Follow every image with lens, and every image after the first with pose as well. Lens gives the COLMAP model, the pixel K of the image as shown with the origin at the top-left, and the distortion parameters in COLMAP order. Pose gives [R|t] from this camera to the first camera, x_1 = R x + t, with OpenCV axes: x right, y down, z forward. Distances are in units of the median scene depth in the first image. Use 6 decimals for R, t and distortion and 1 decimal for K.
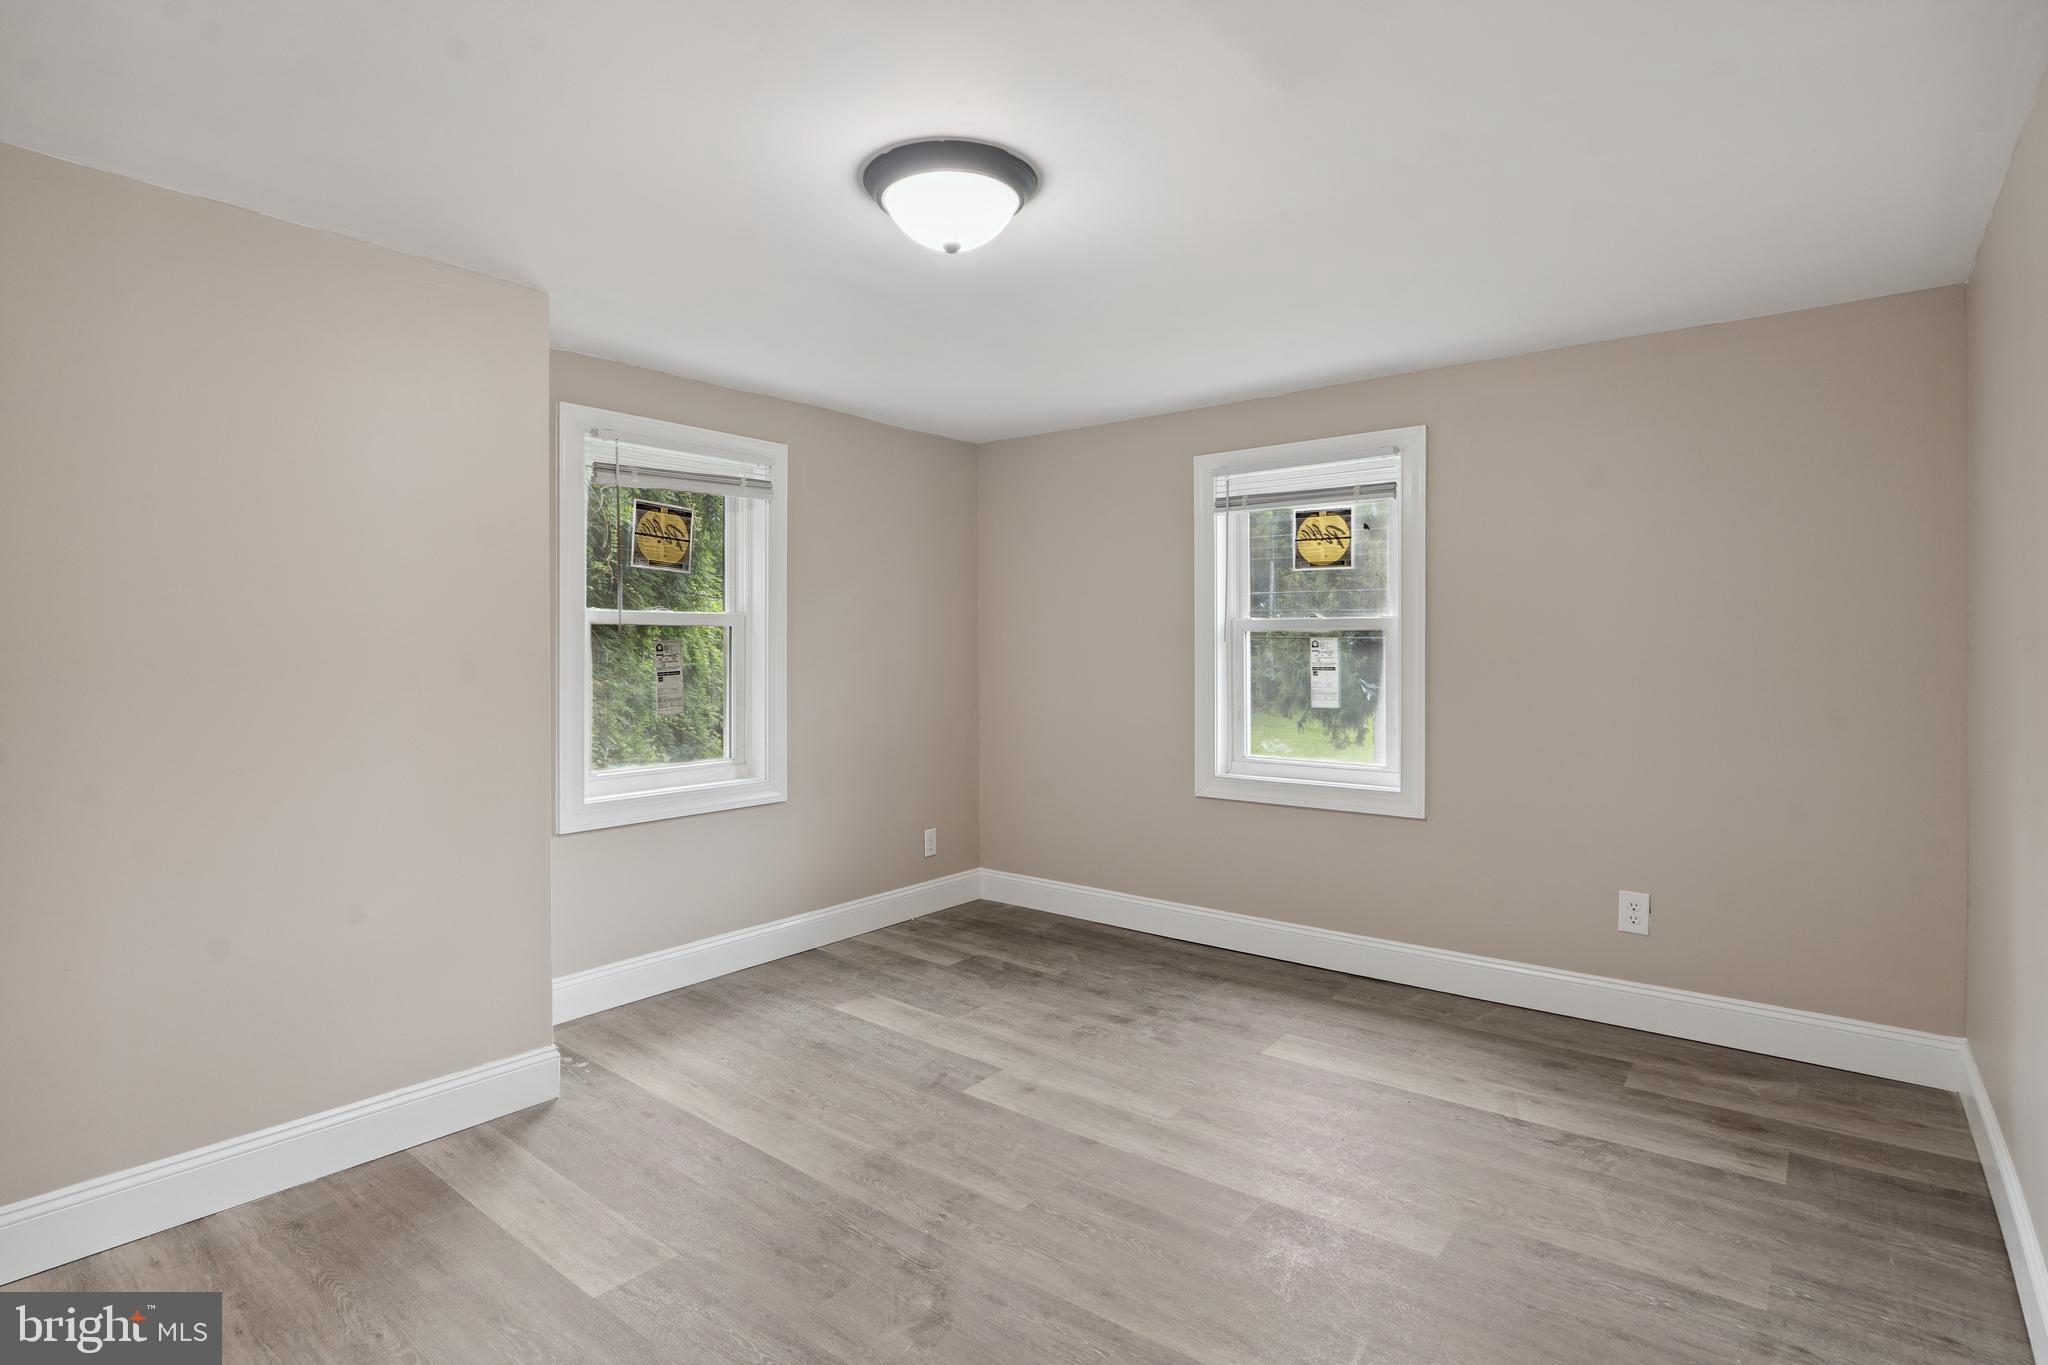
lens RADIAL K [[1015.8, 0, 1019.3], [0, 1015.8, 642.7], [0, 0, 1]] dist [0.003337, 0.000754]
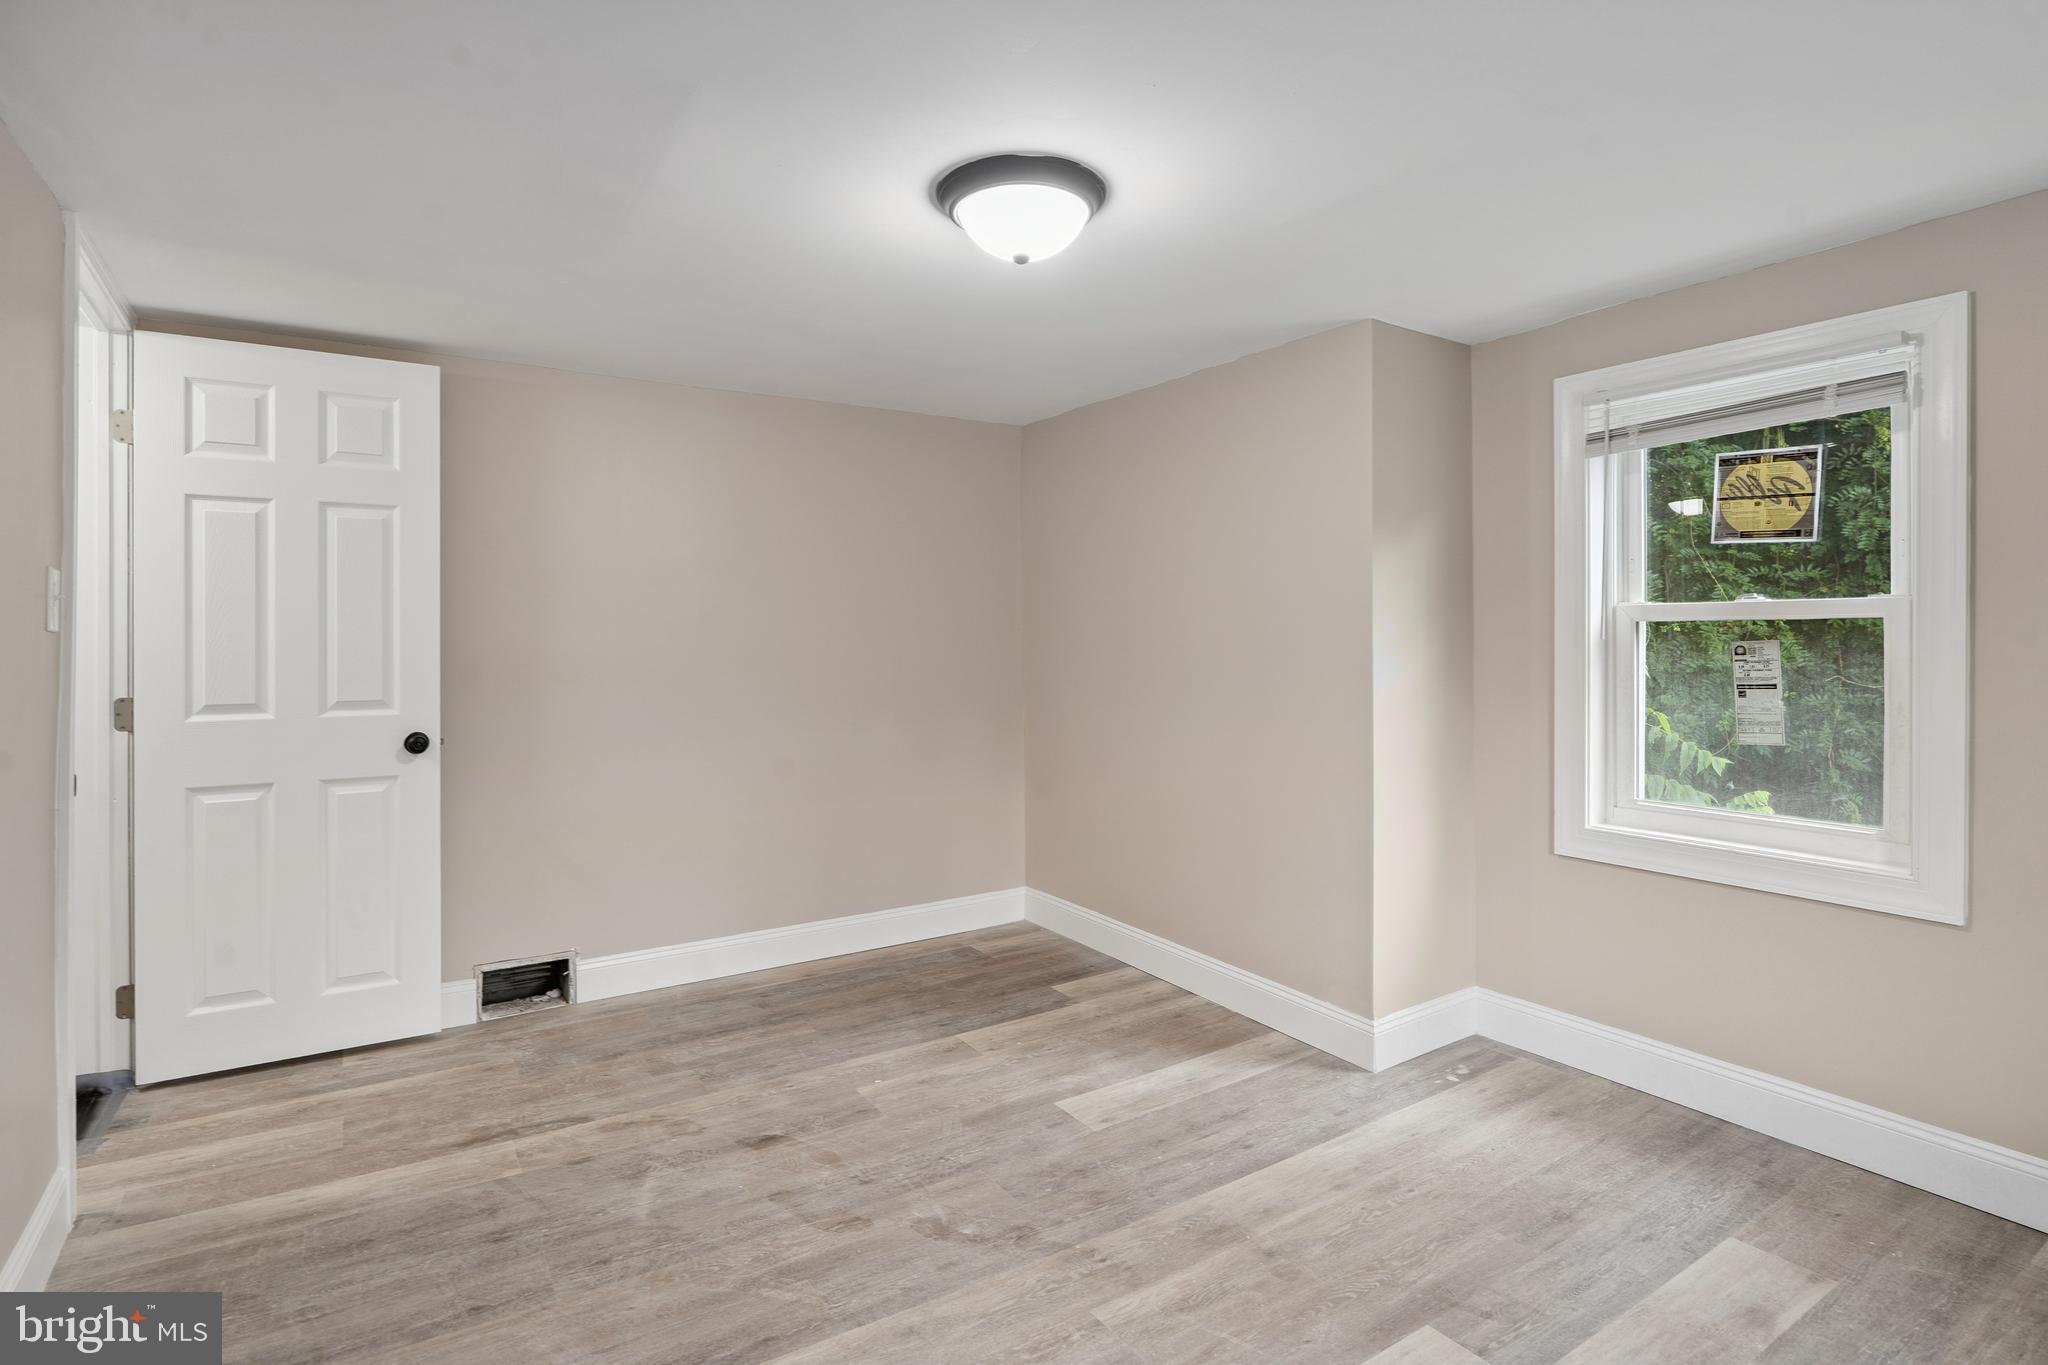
lens RADIAL K [[1015.8, 0, 1019.3], [0, 1015.8, 642.7], [0, 0, 1]] dist [0.003337, 0.000754]
pose [[-0.309647, -0.001365, -0.950851, 0.669987], [0.003406, 0.999991, -0.002545, -0.000950], [0.950846, -0.004027, -0.309639, 0.975790]]
